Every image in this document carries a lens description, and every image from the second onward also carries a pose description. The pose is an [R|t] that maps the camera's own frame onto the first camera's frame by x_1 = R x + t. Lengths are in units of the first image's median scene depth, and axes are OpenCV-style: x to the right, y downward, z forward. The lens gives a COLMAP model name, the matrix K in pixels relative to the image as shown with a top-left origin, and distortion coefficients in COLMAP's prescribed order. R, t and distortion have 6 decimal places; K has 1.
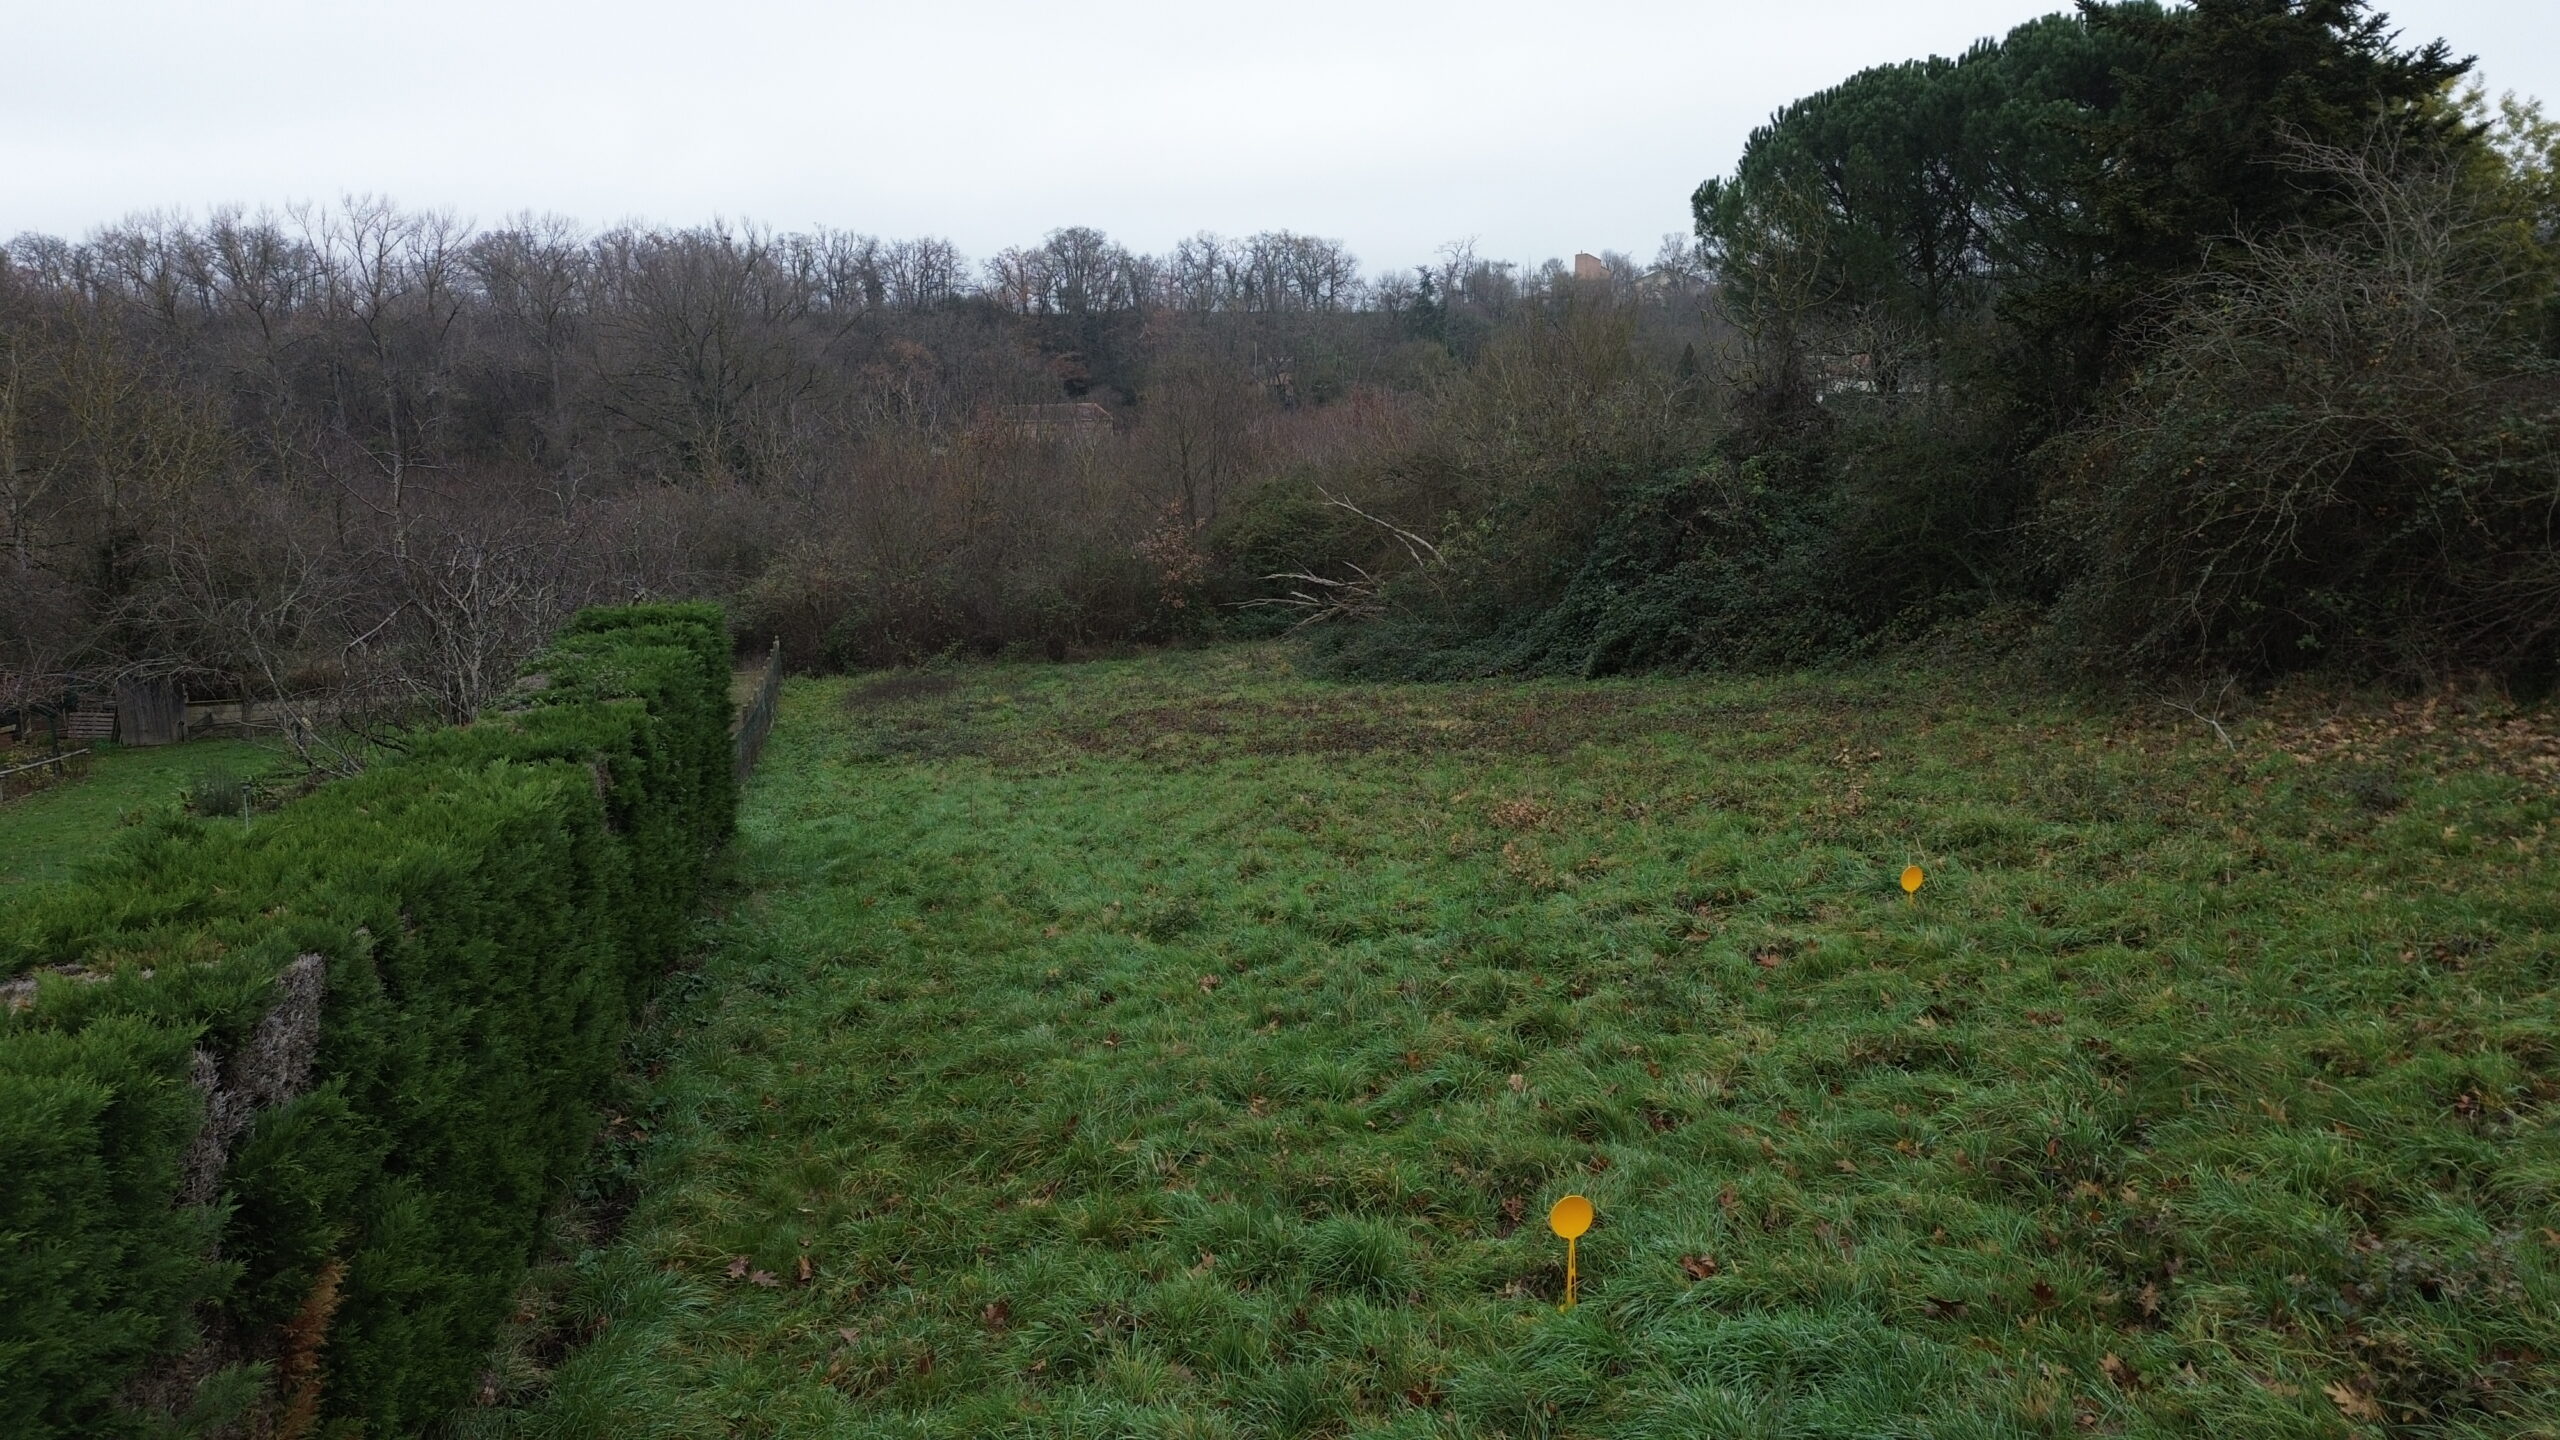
lens RADIAL K [[1801.3, 0, 1290.7], [0, 1801.3, 725.2], [0, 0, 1]] dist [0.076657, -0.070237]
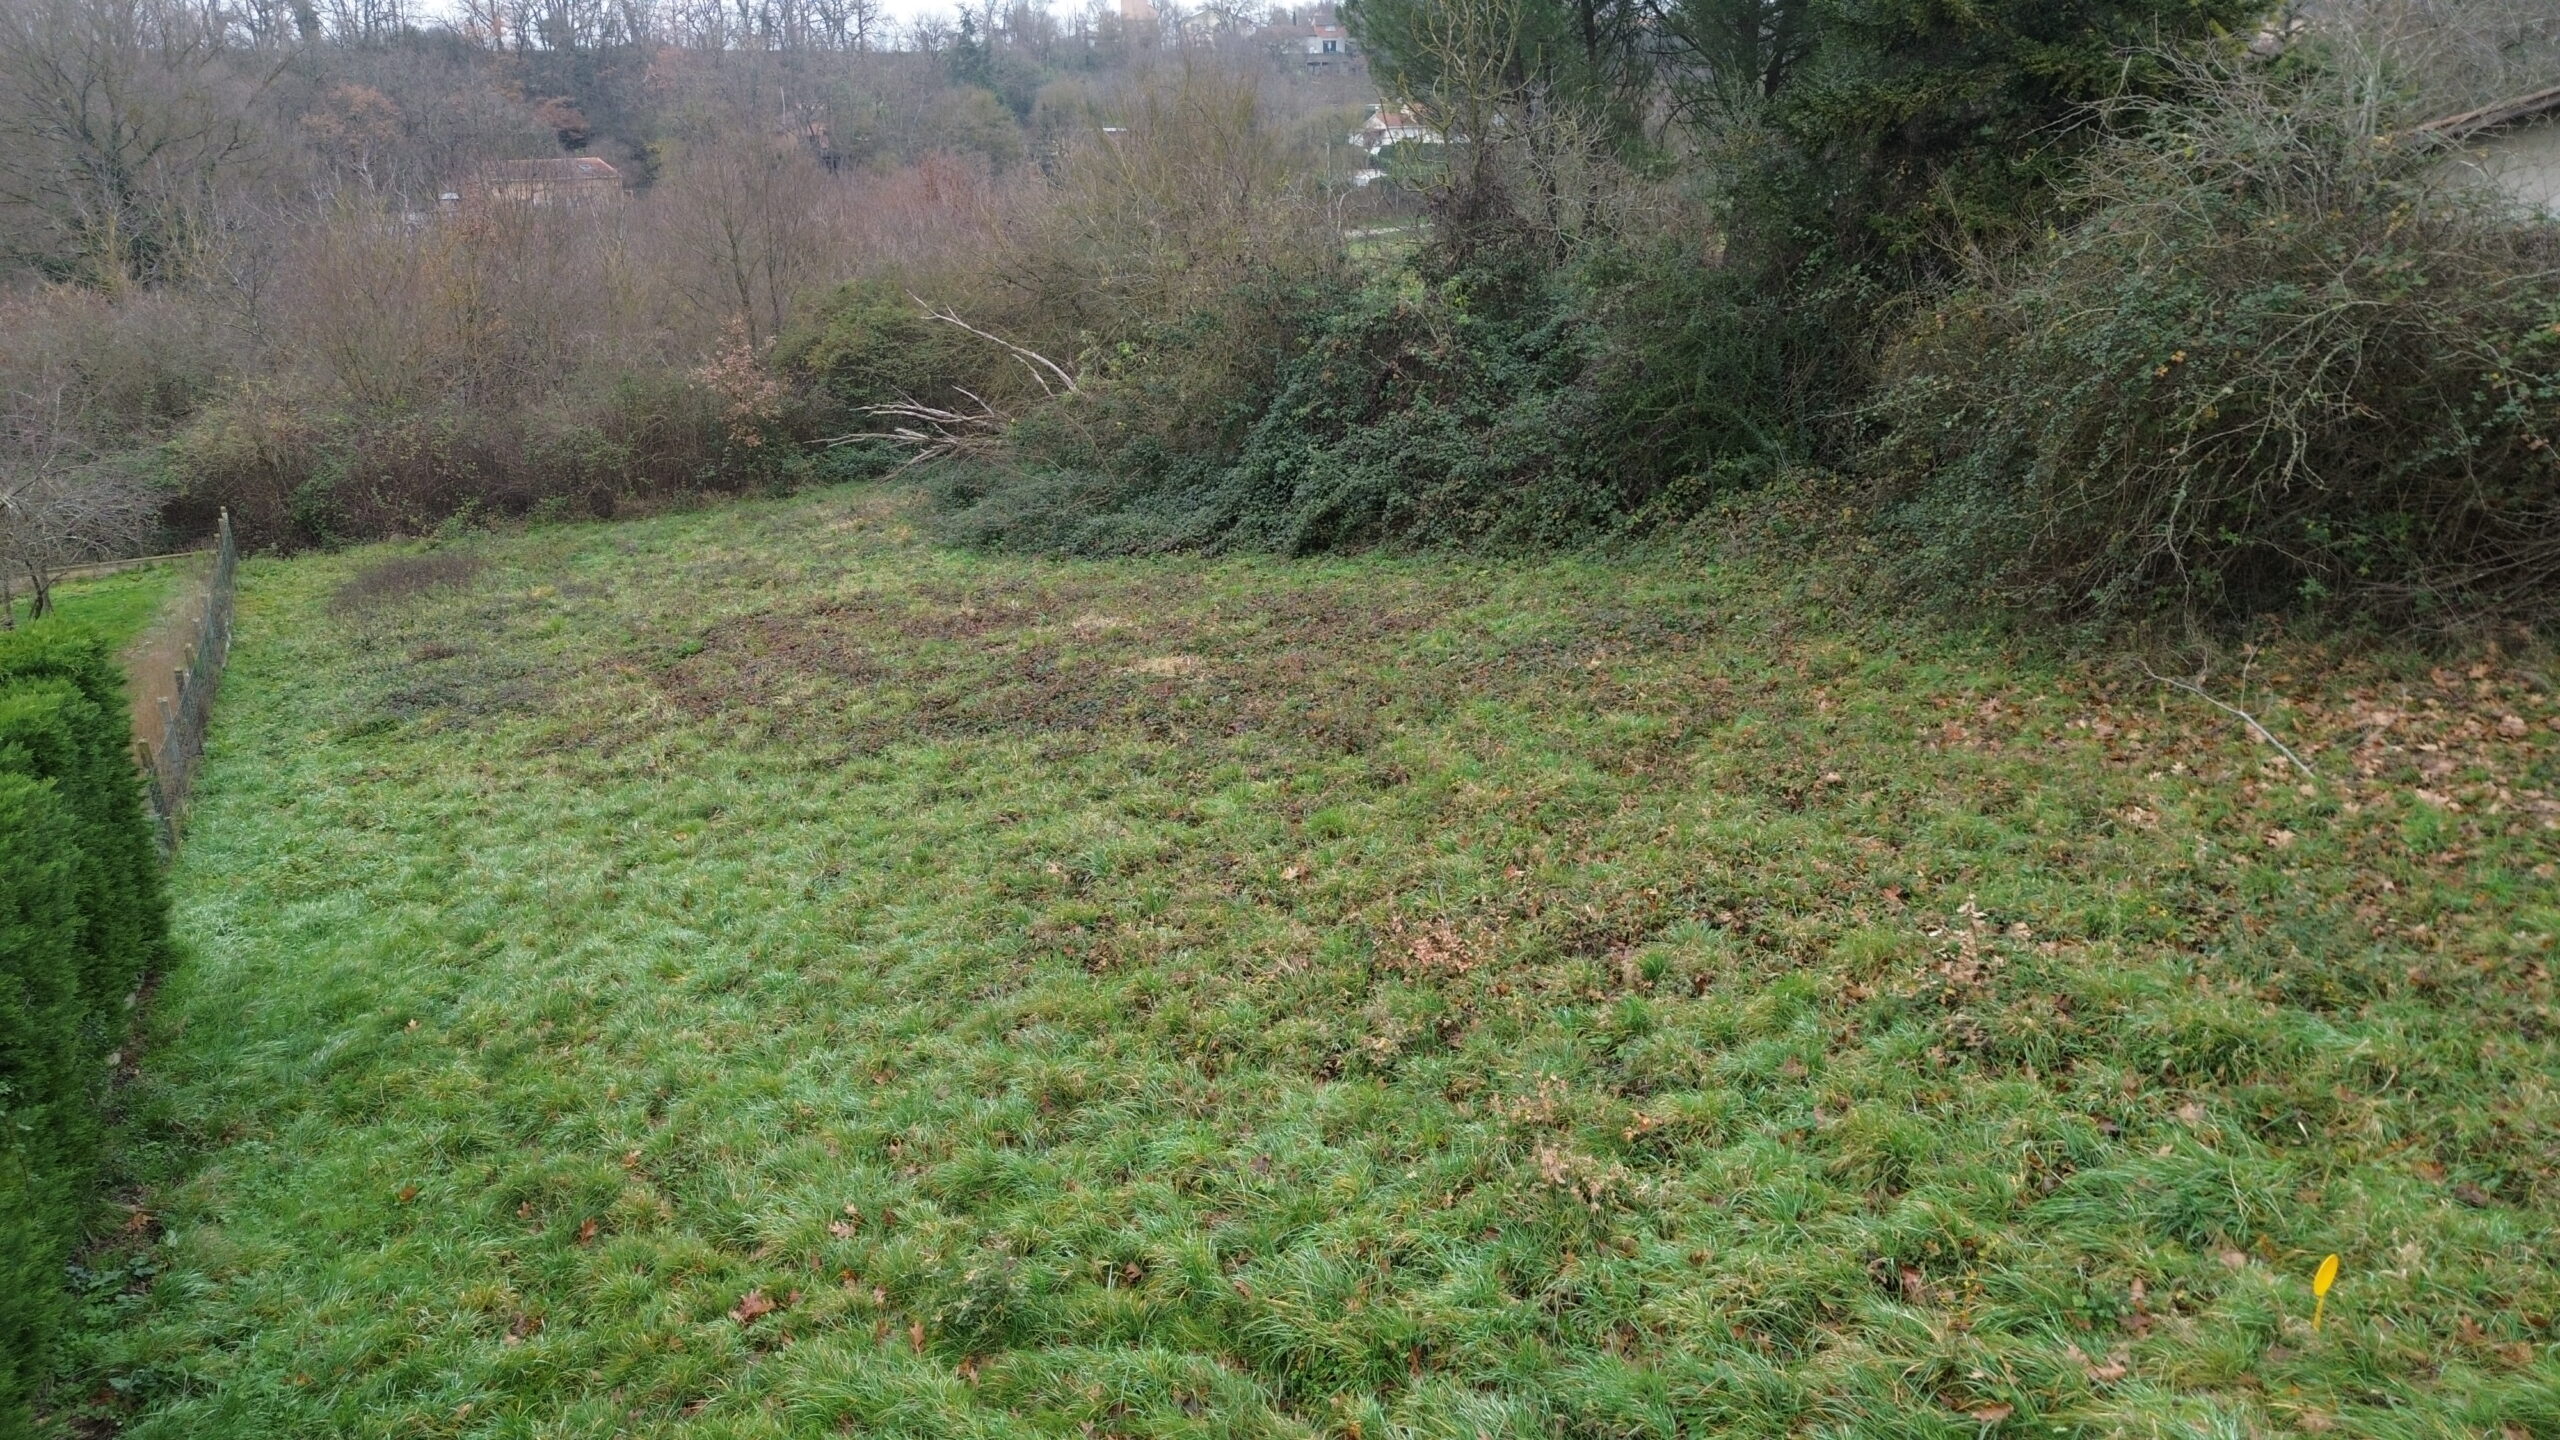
lens RADIAL K [[1801.3, 0, 1288.8], [0, 1801.3, 719.6], [0, 0, 1]] dist [0.076657, -0.070237]
pose [[0.970606, -0.079404, 0.227197, -0.018507], [0.049556, 0.989716, 0.134191, -0.033239], [-0.235516, -0.118988, 0.964559, 0.090843]]
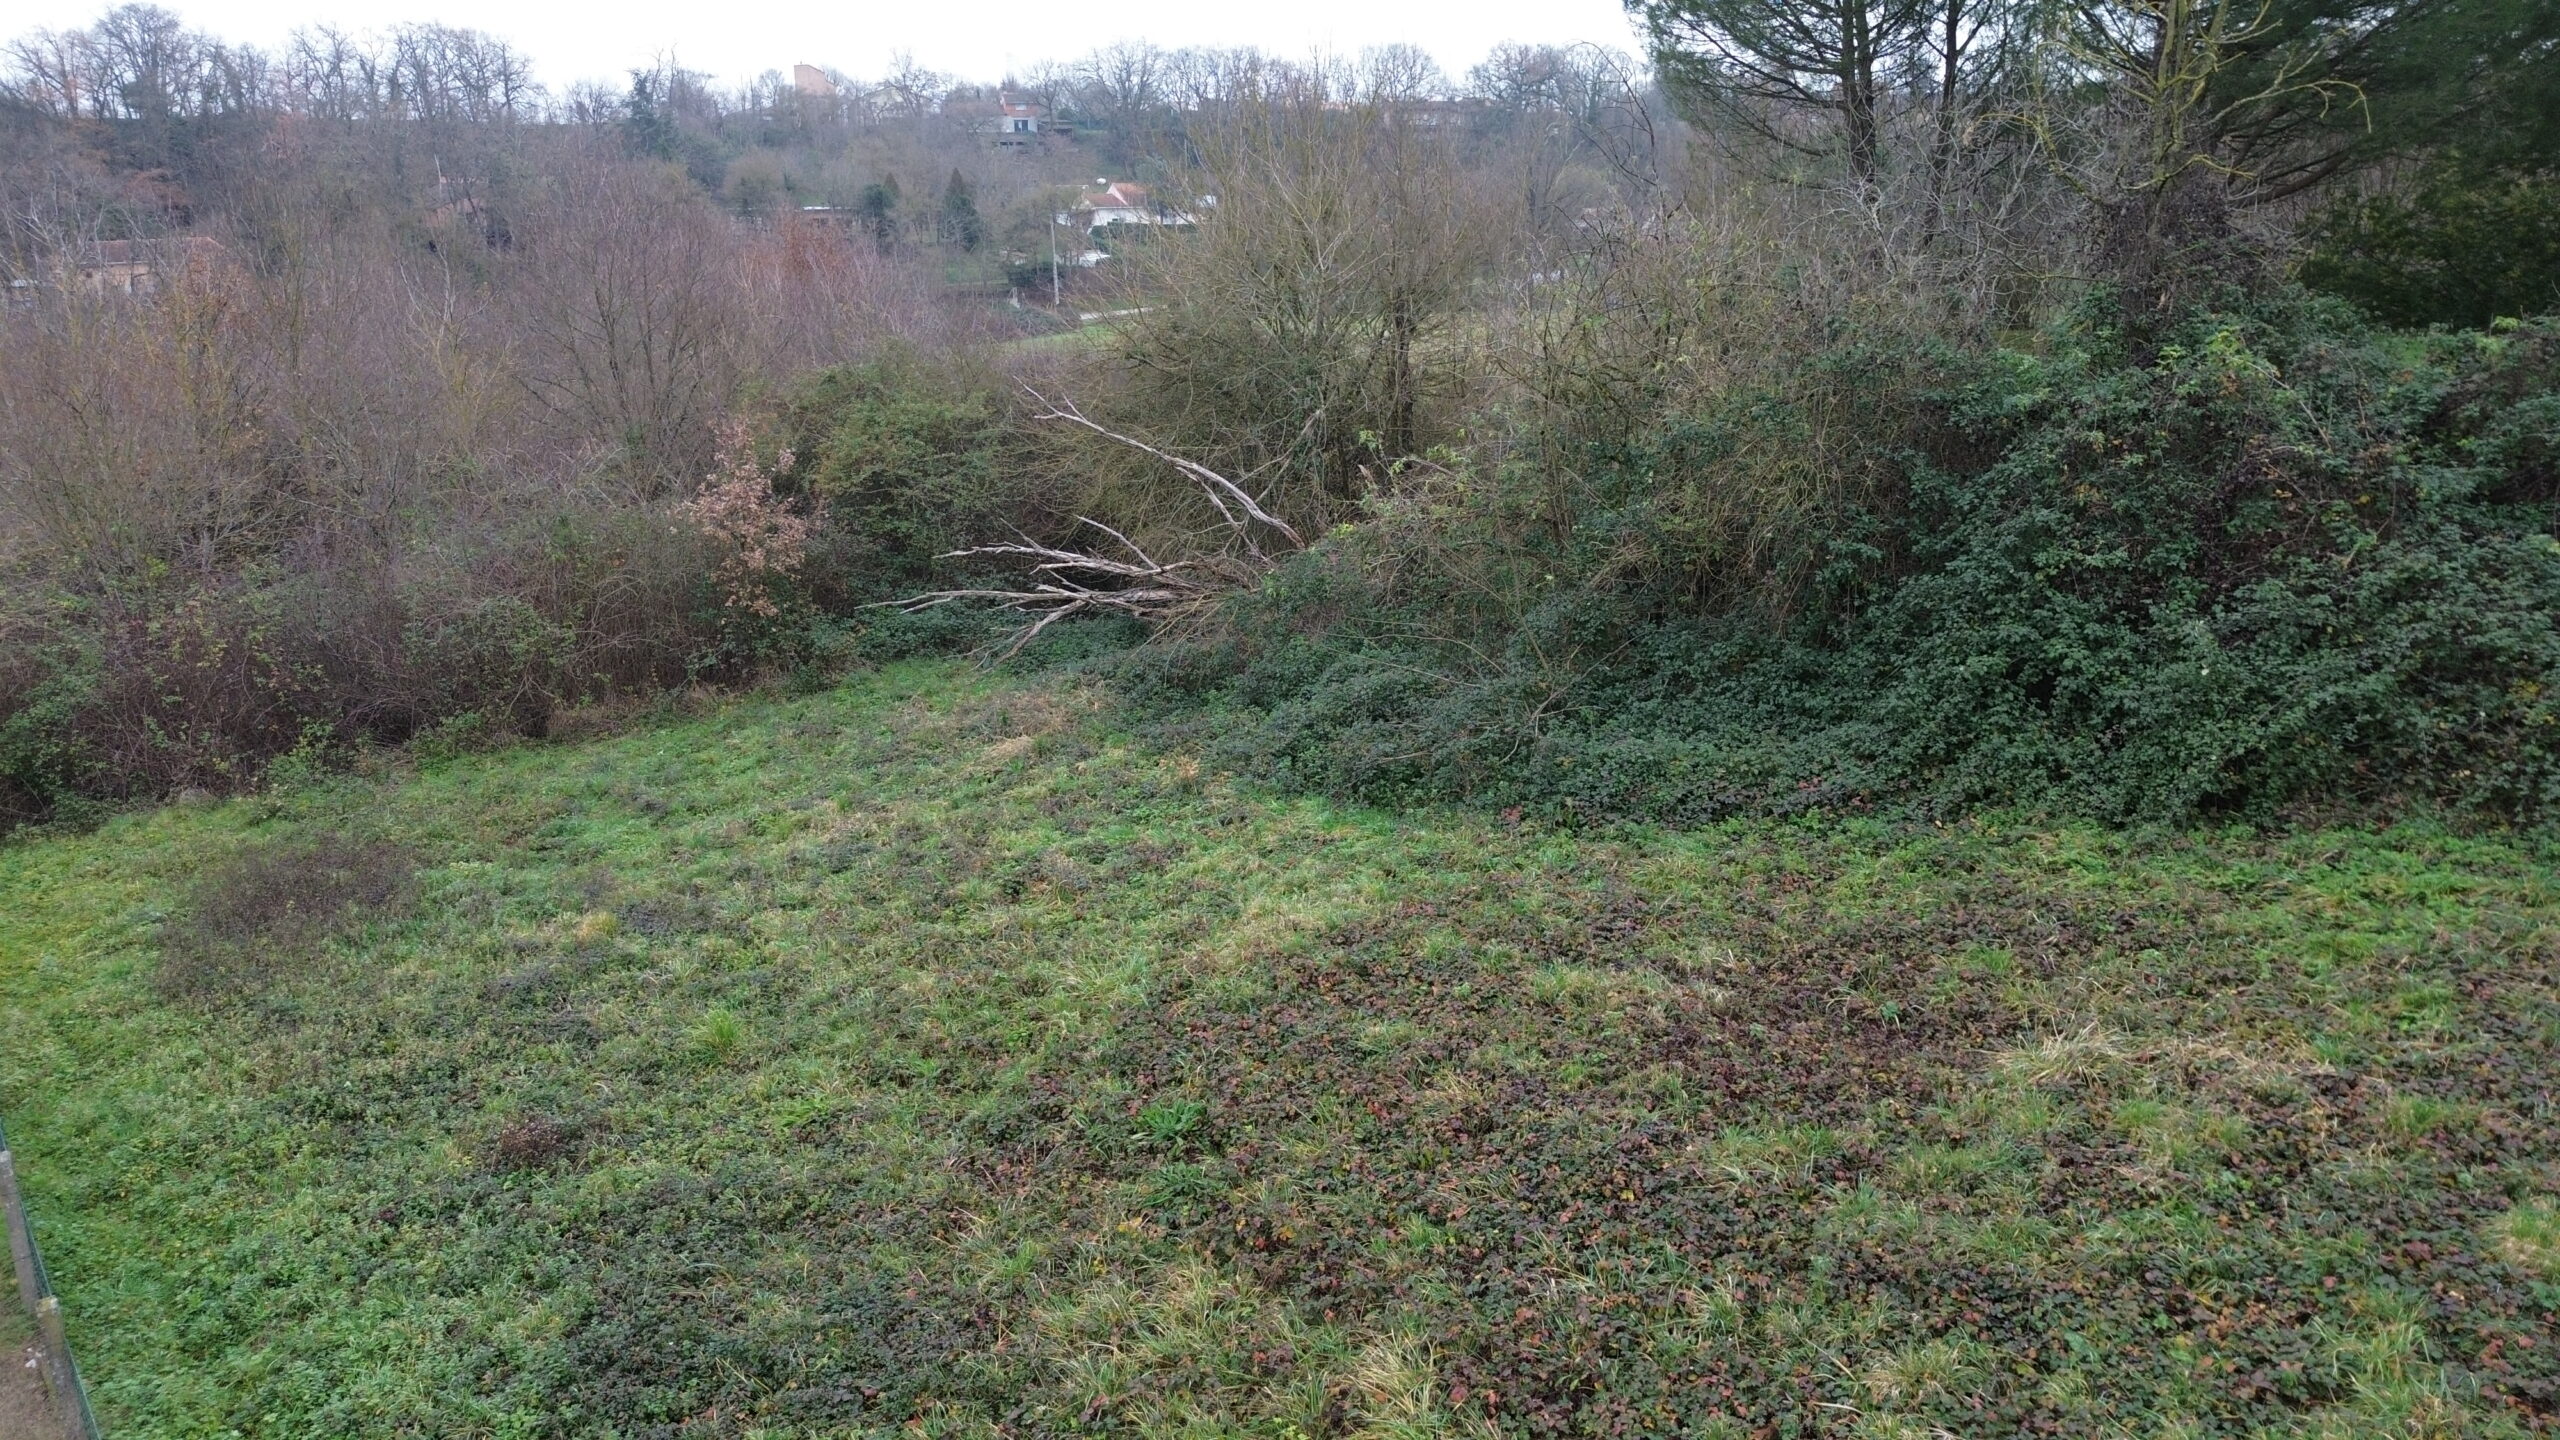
lens RADIAL K [[1801.3, 0, 1291.0], [0, 1801.3, 710.8], [0, 0, 1]] dist [0.076657, -0.070237]
pose [[0.905650, -0.117567, 0.407400, -0.120225], [0.084603, 0.991576, 0.098075, -0.063421], [-0.415499, -0.054355, 0.907968, 0.348299]]
